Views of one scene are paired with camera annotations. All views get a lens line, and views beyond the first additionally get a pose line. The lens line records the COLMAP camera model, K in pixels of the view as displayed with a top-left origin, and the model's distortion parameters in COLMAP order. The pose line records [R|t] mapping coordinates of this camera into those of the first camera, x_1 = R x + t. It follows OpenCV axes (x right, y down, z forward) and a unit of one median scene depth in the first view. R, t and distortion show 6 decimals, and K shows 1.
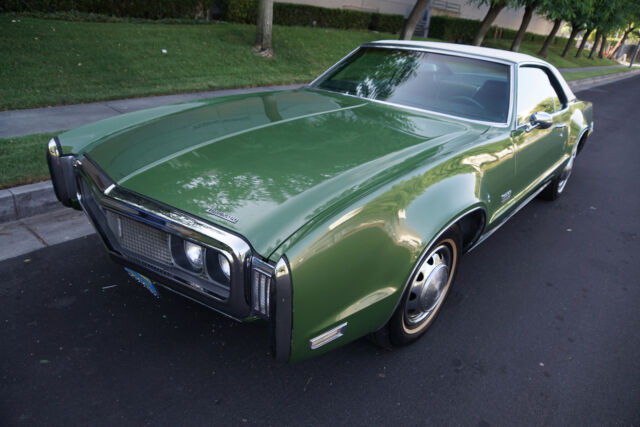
lens RADIAL K [[429.3, 0, 318.0], [0, 429.3, 218.4], [0, 0, 1]] dist [-0.140685, 0.093362]
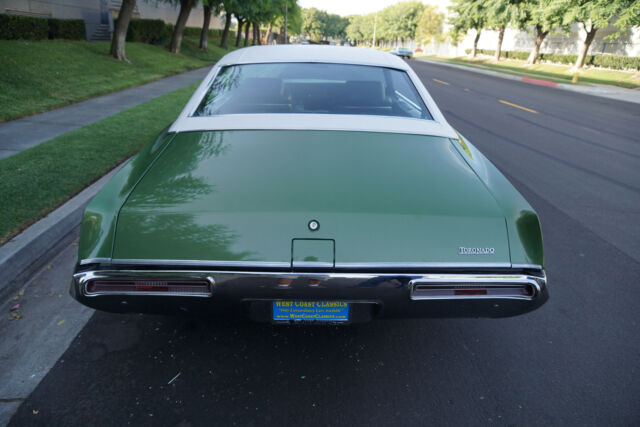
lens RADIAL K [[429.3, 0, 318.0], [0, 429.3, 218.4], [0, 0, 1]] dist [-0.140685, 0.093362]
pose [[0.751342, -0.298980, 0.588300, -0.555111], [0.297117, 0.949273, 0.102970, -0.121834], [-0.589243, 0.097428, 0.802060, 0.176144]]
